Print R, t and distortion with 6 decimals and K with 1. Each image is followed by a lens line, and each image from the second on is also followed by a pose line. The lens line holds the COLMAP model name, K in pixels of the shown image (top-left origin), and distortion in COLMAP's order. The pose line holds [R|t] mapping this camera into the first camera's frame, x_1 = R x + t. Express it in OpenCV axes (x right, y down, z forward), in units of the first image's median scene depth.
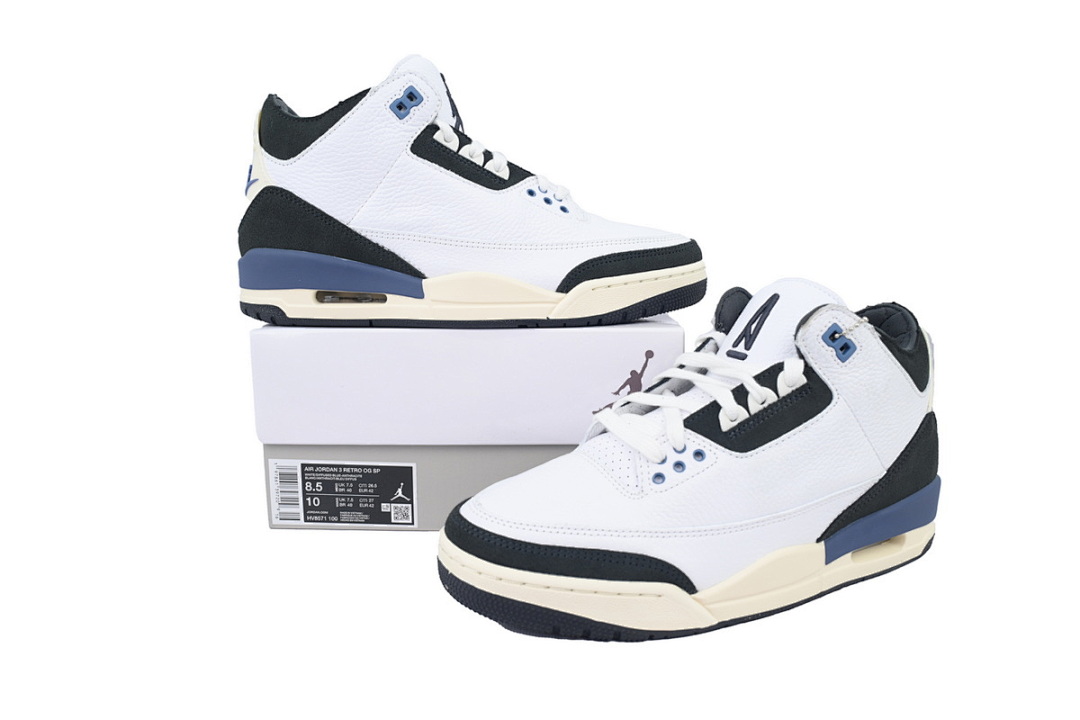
lens RADIAL K [[835.8, 0, 540.0], [0, 835.8, 360.0], [0, 0, 1]] dist [-0.001466, 0.000437]
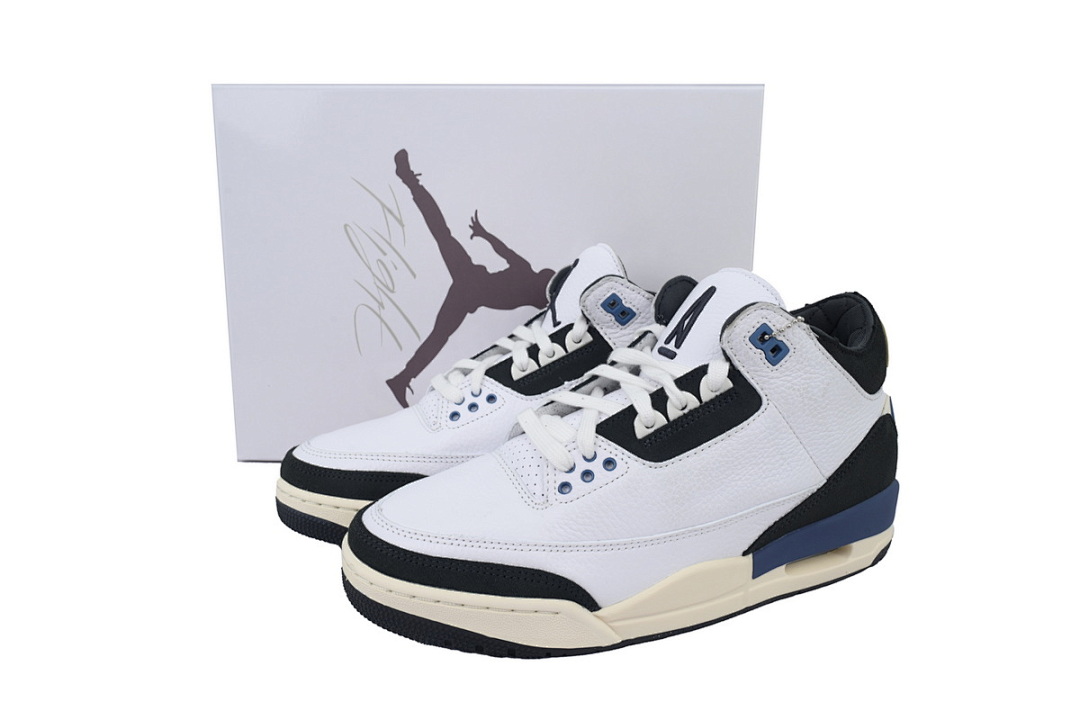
lens RADIAL K [[835.8, 0, 540.0], [0, 835.8, 360.0], [0, 0, 1]] dist [-0.001466, 0.000437]
pose [[0.996883, 0.012333, -0.077927, 0.178693], [-0.007343, 0.997923, 0.063994, -0.060978], [0.078554, -0.063222, 0.994903, 0.062873]]
